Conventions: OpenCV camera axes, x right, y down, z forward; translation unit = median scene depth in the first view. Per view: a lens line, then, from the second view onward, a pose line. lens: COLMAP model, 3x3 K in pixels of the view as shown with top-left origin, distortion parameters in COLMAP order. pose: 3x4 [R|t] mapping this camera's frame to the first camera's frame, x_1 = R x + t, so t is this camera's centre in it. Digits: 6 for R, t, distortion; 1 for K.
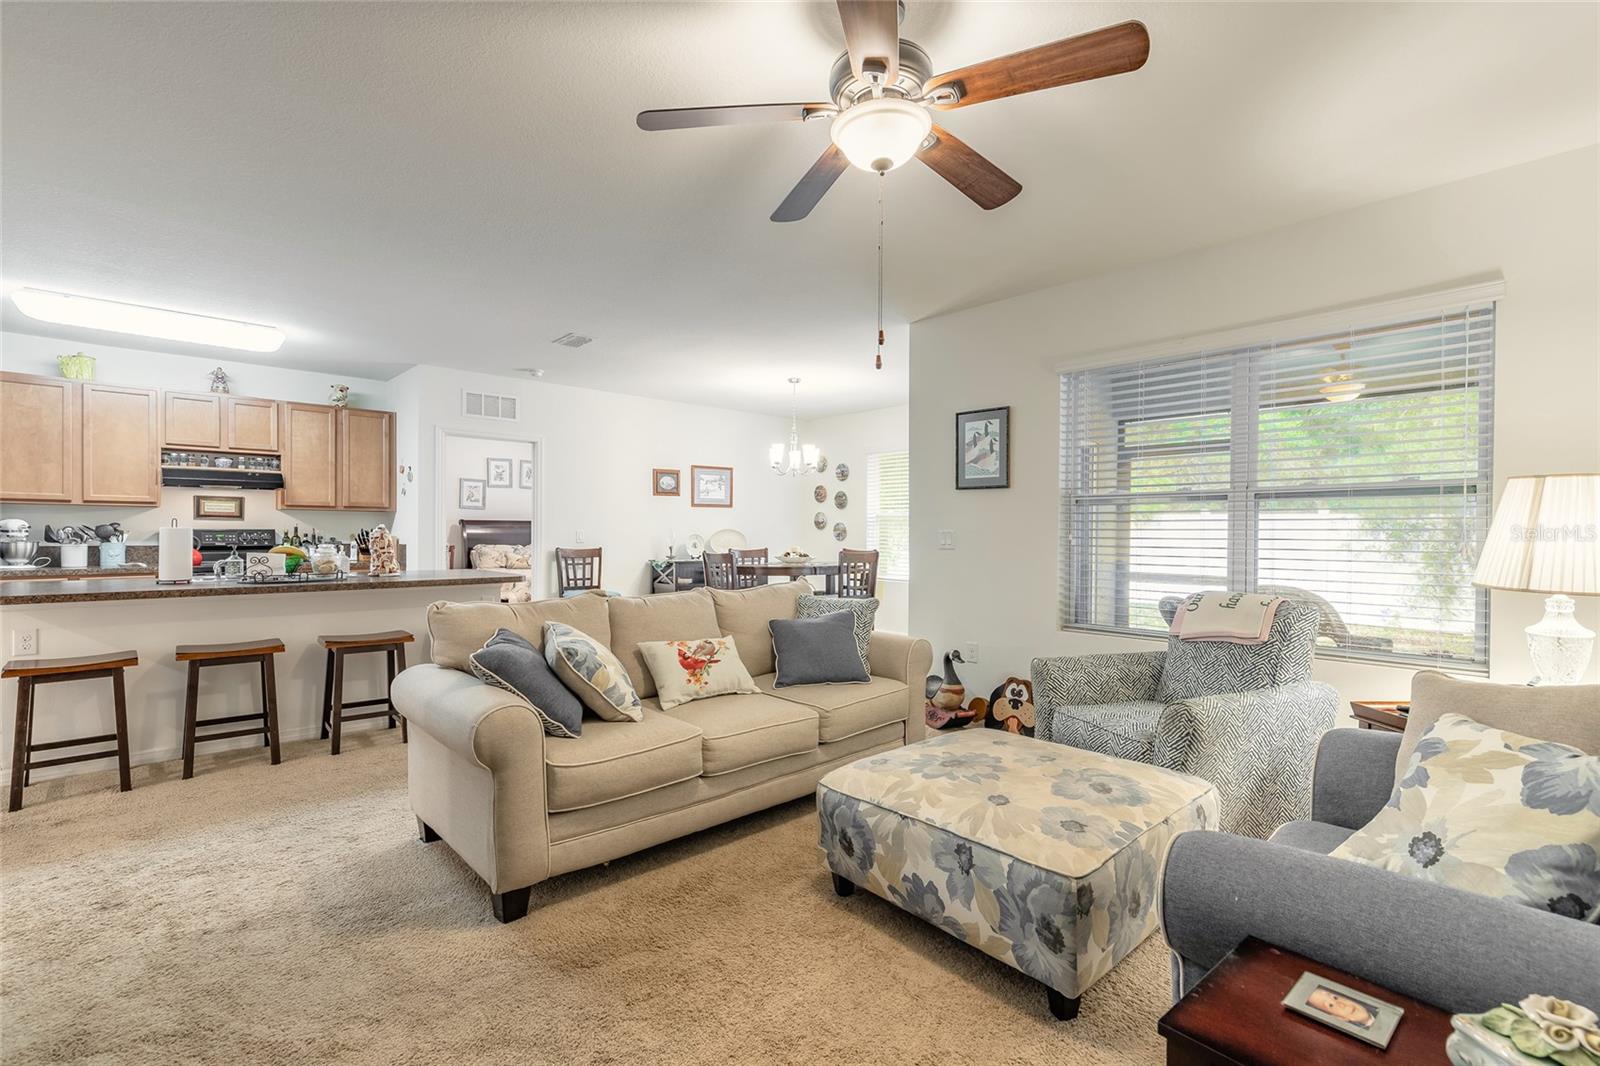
lens RADIAL K [[727.7, 0, 798.7], [0, 727.7, 537.7], [0, 0, 1]] dist [0.004786, -0.000052]
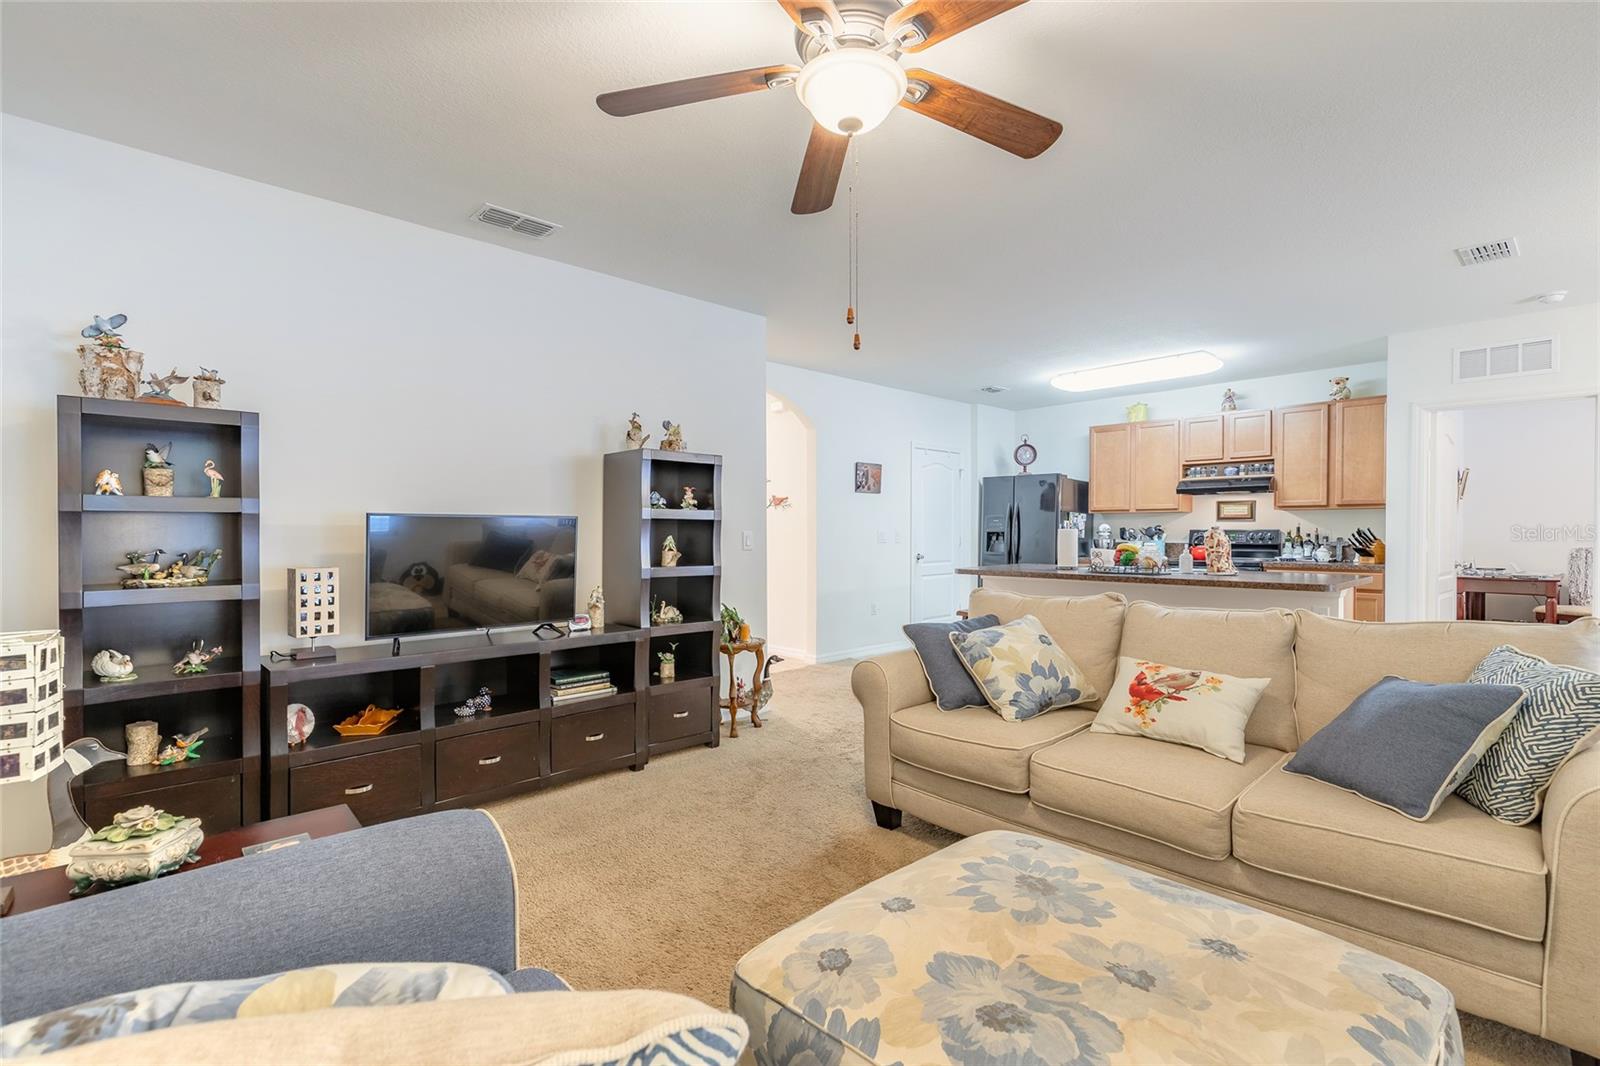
lens RADIAL K [[727.7, 0, 796.6], [0, 727.7, 536.1], [0, 0, 1]] dist [0.004786, -0.000052]
pose [[0.013706, 0.002067, -0.999904, 0.328604], [-0.005560, 0.999983, 0.001991, -0.000275], [0.999891, 0.005532, 0.013717, 0.296944]]
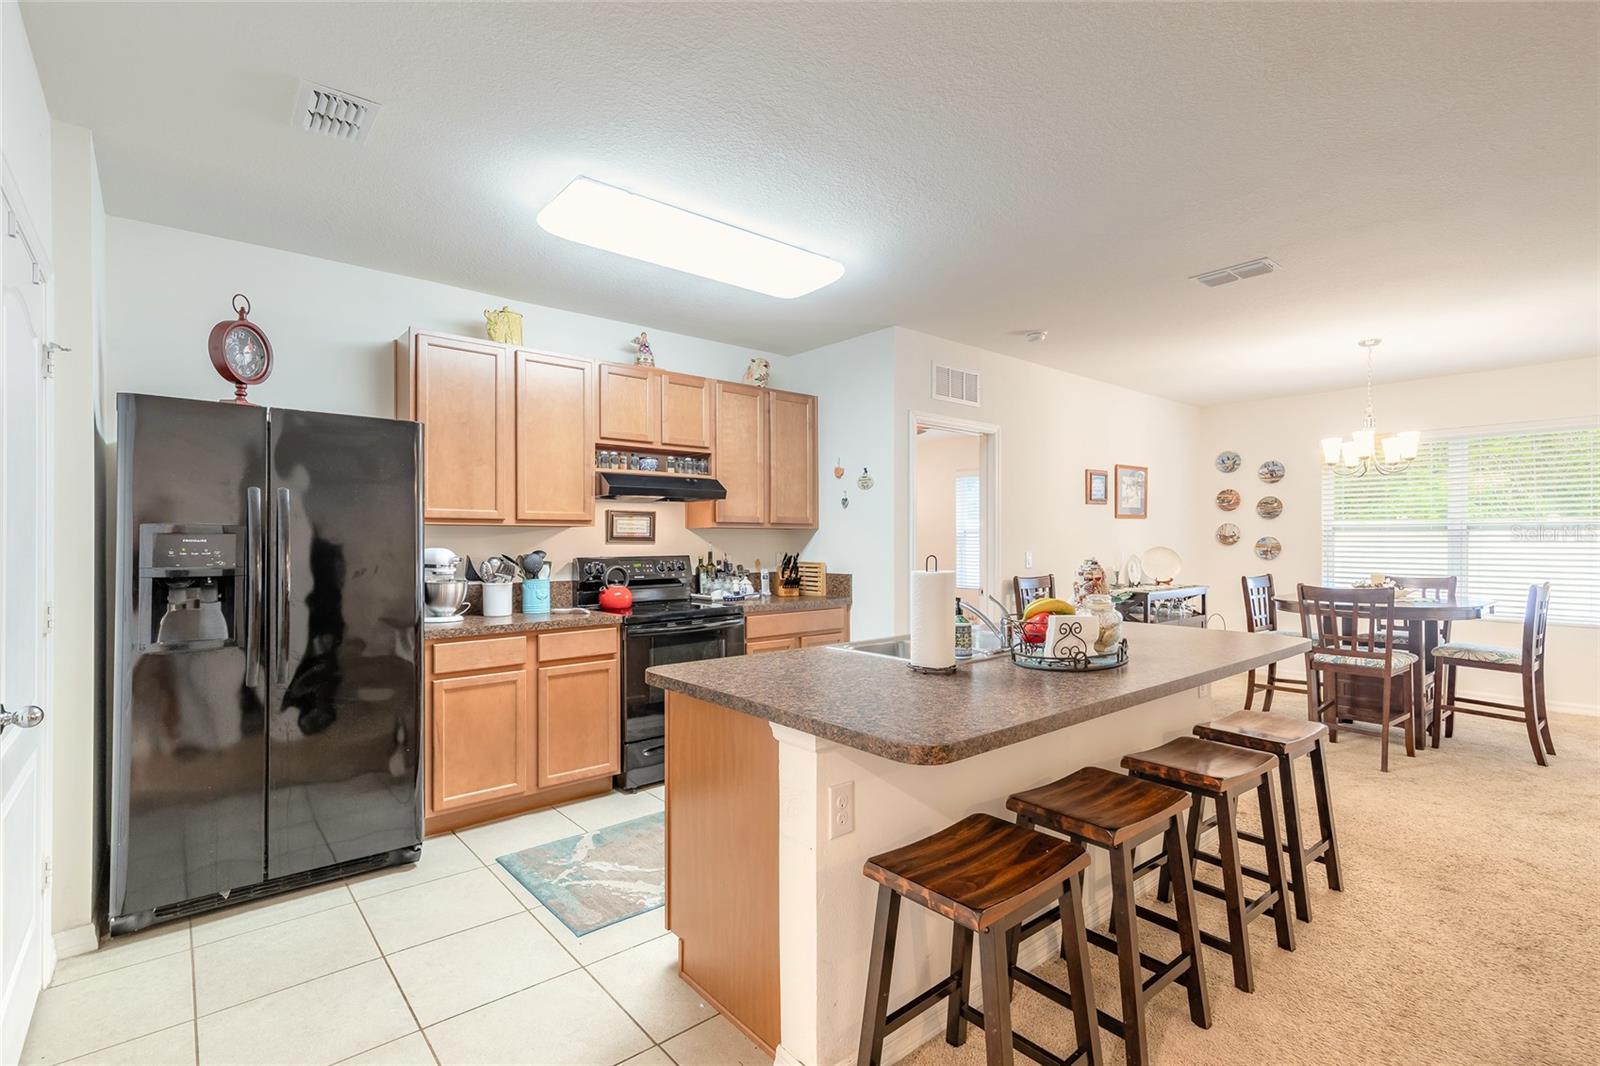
lens RADIAL K [[727.7, 0, 795.0], [0, 727.7, 540.5], [0, 0, 1]] dist [0.004786, -0.000052]
pose [[0.998996, -0.006113, -0.044390, -0.591078], [0.005919, 0.999972, -0.004515, -0.022895], [0.044416, 0.004247, 0.999004, 0.279278]]
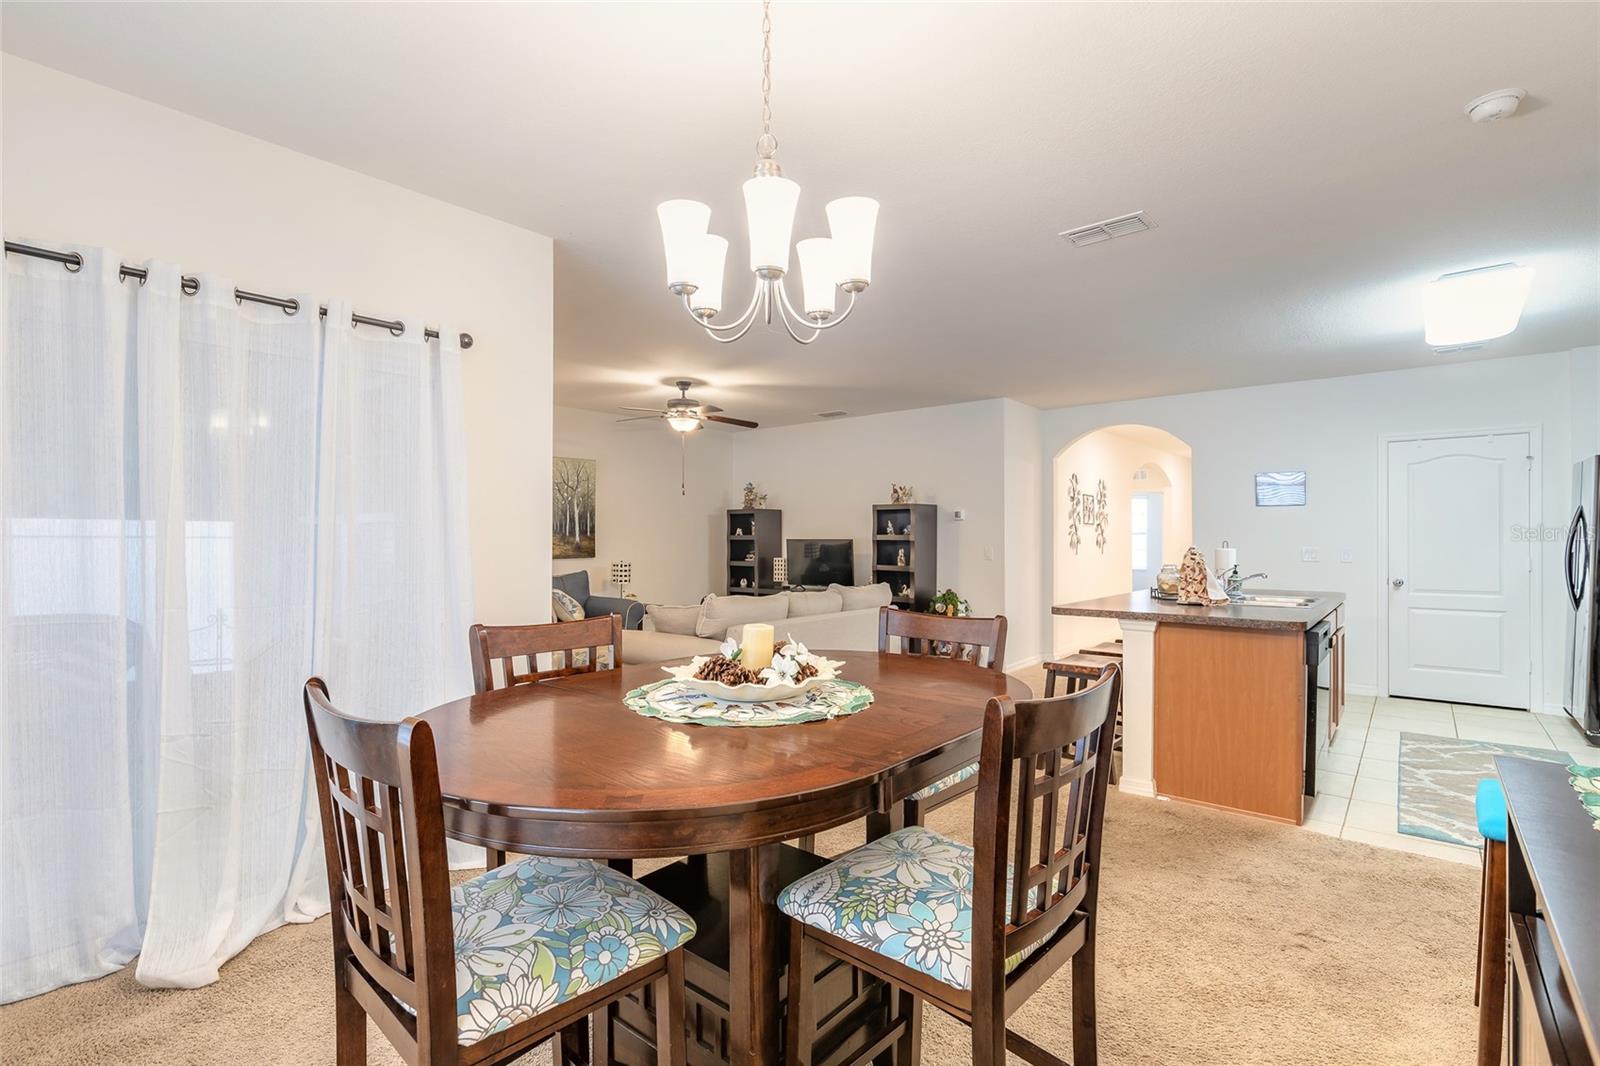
lens RADIAL K [[748.5, 0, 795.4], [0, 748.5, 535.0], [0, 0, 1]] dist [0.002203, -0.002731]
pose [[-0.991289, -0.005959, -0.131568, 0.017736], [-0.006335, 0.999977, 0.002435, -0.023110], [0.131550, 0.003247, -0.991304, 1.366885]]
